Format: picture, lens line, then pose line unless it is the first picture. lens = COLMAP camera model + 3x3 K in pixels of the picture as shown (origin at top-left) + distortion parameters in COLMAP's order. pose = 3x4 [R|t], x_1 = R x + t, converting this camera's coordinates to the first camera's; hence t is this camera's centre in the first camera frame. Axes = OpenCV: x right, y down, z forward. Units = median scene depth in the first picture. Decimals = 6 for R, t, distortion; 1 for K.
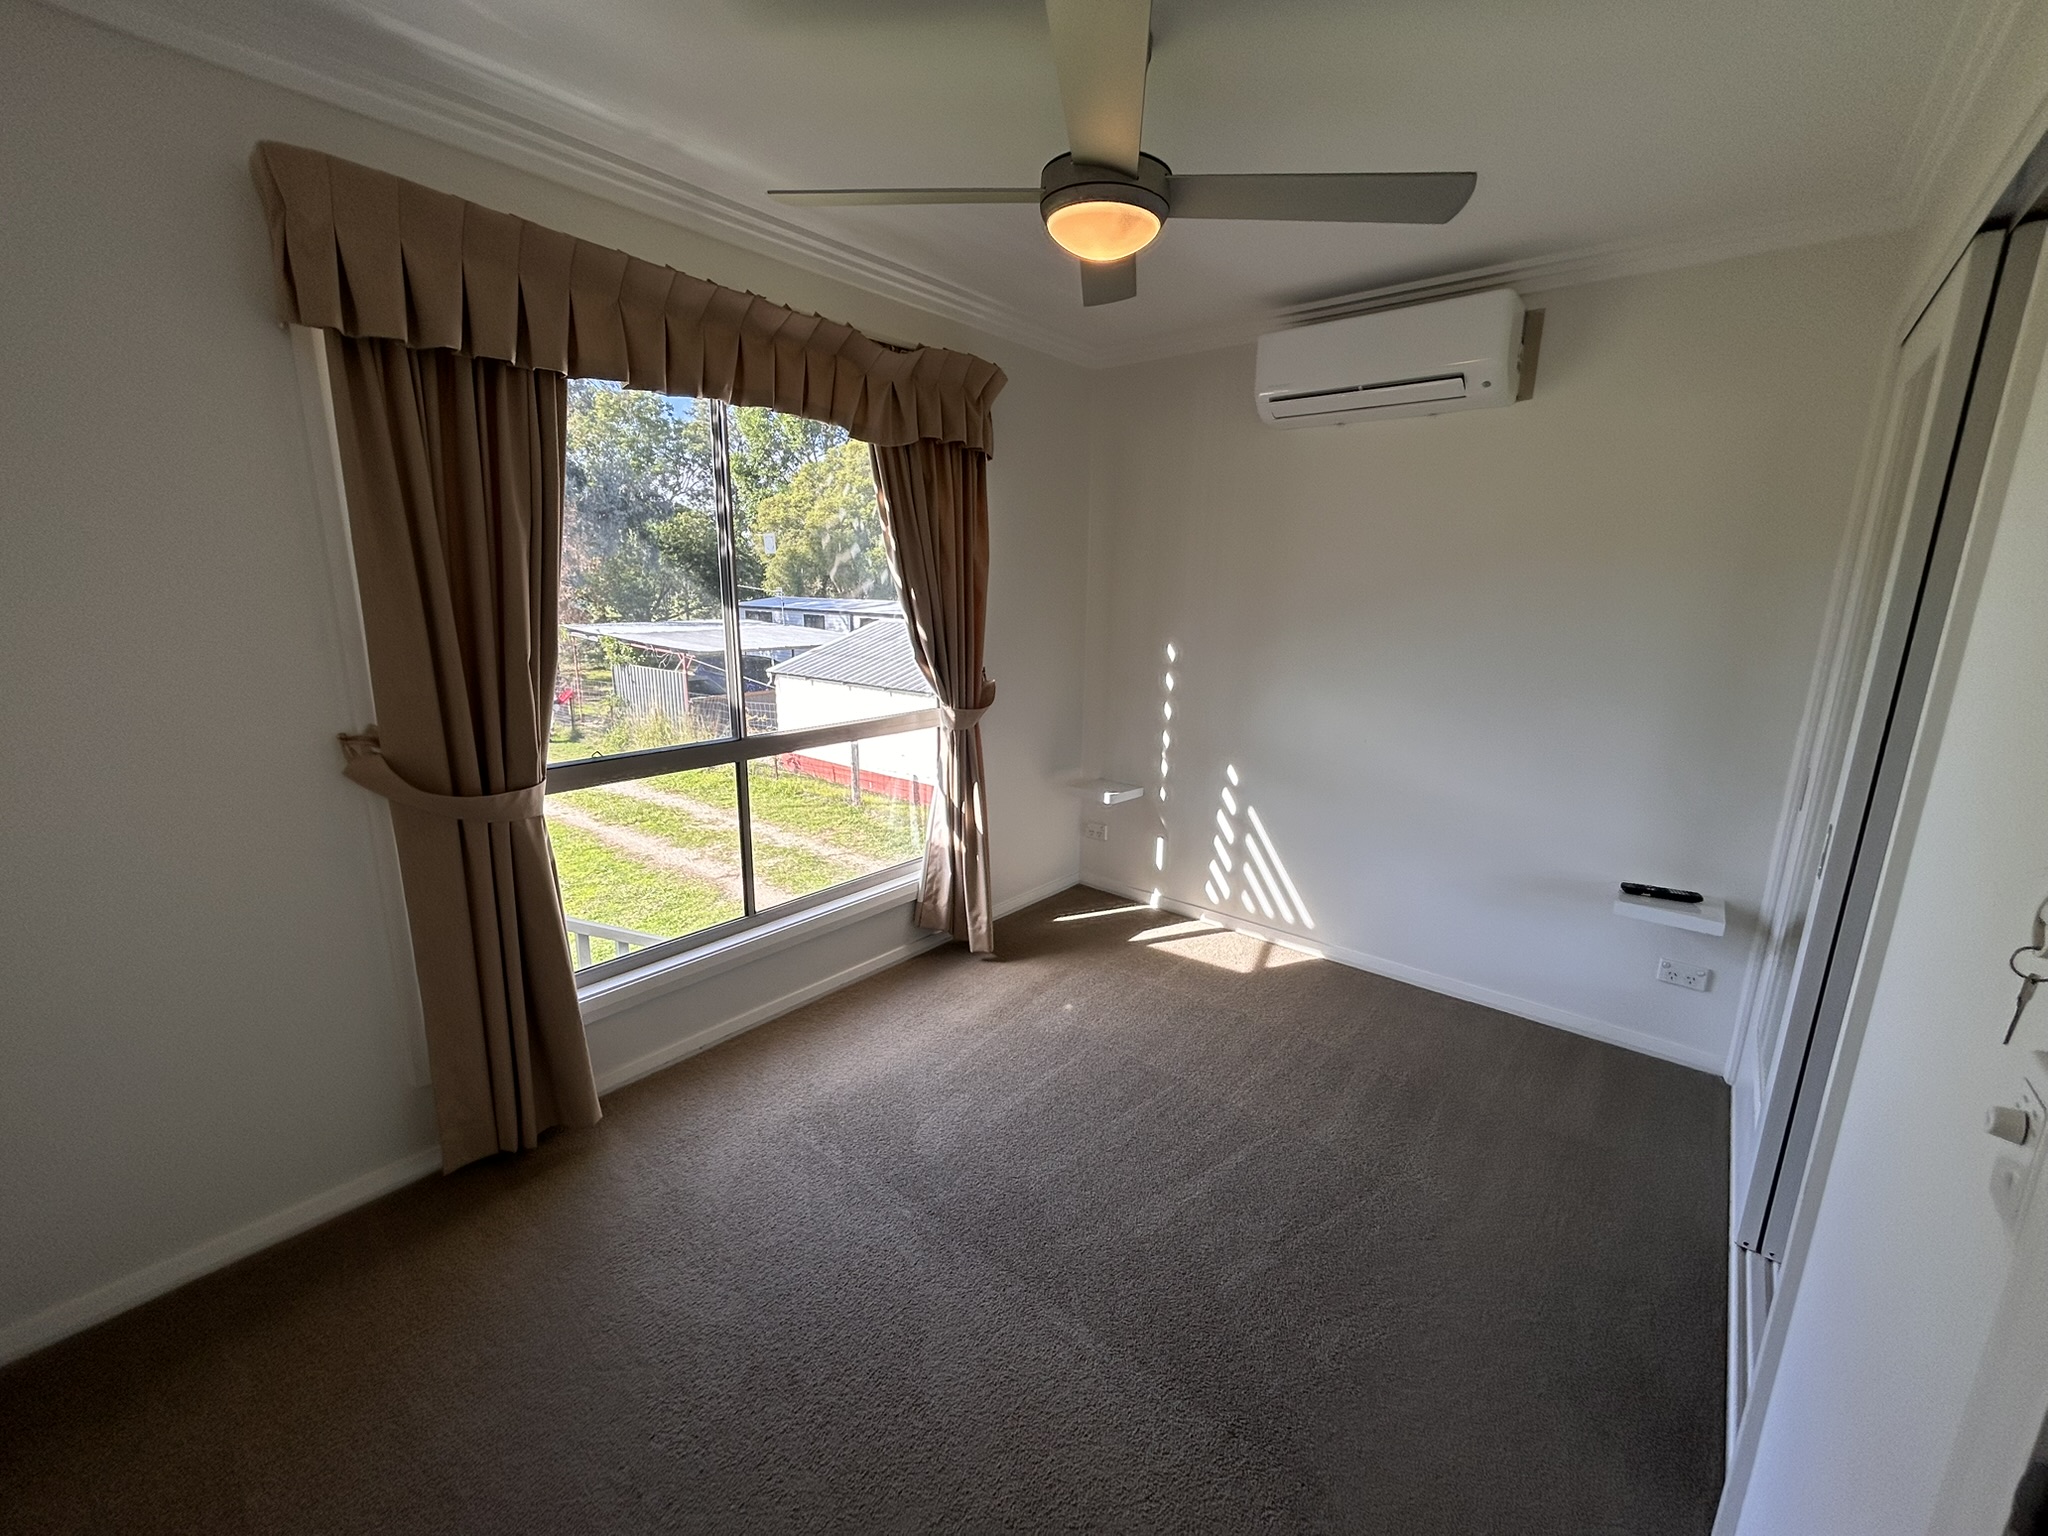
lens RADIAL K [[820.6, 0, 1021.1], [0, 820.6, 766.5], [0, 0, 1]] dist [0.000159, 0.000016]
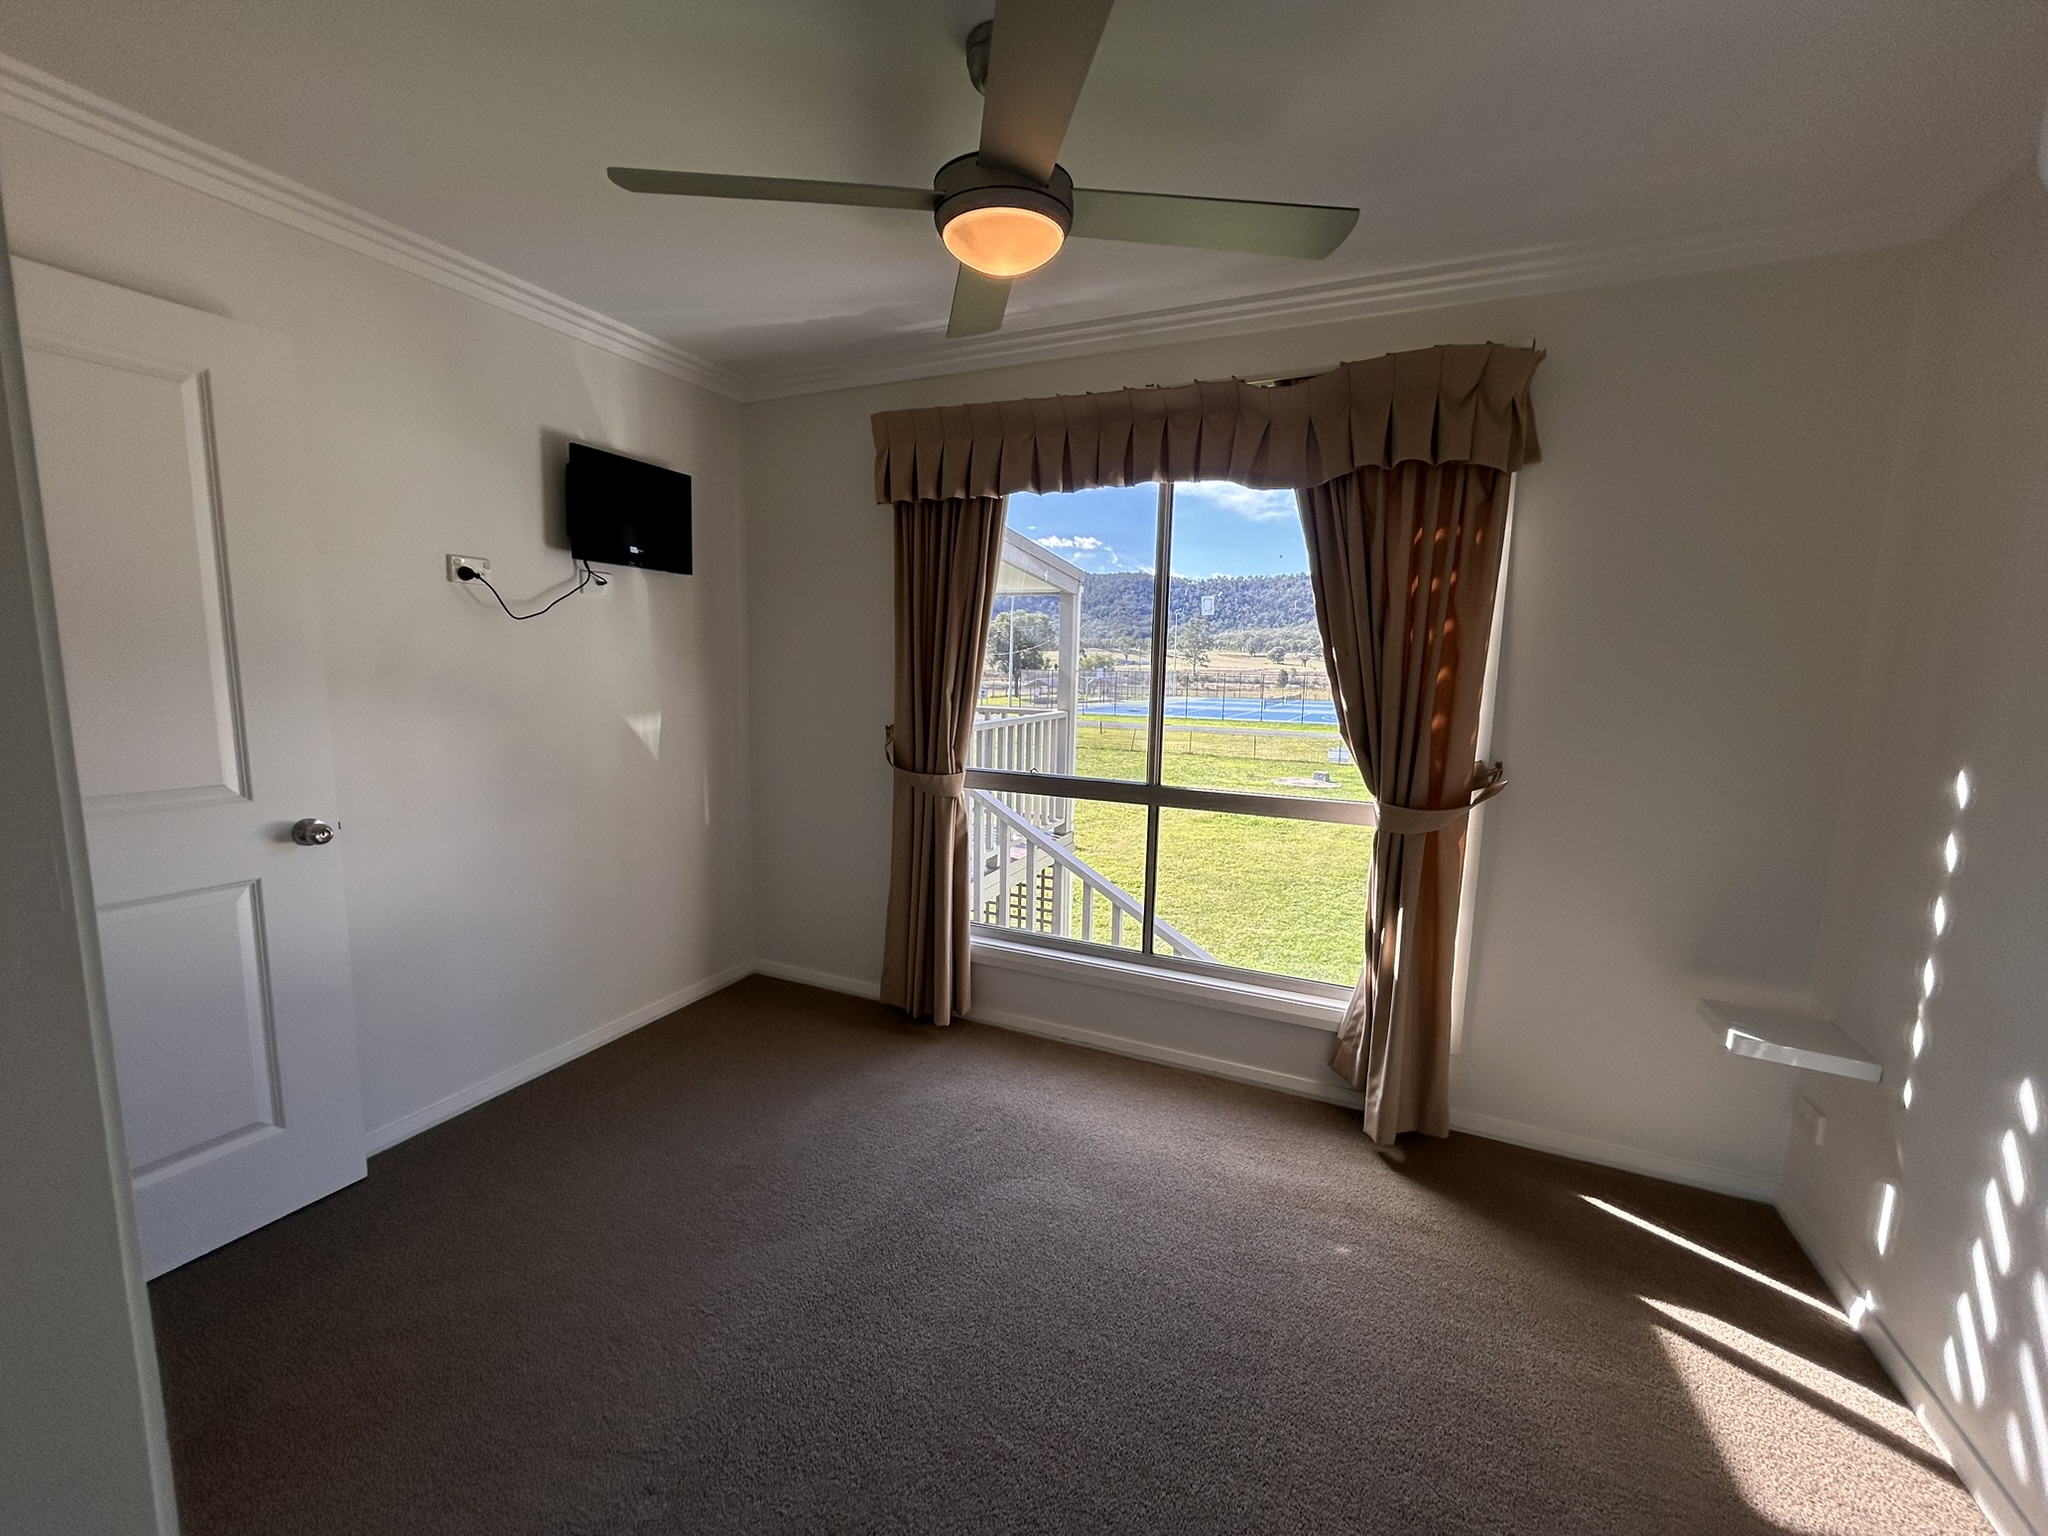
lens RADIAL K [[820.6, 0, 1021.1], [0, 820.6, 766.5], [0, 0, 1]] dist [0.000159, 0.000016]
pose [[0.272494, 0.119089, -0.954759, 0.614331], [-0.228813, 0.971863, 0.055918, -0.075880], [0.934554, 0.203224, 0.292076, 0.499528]]
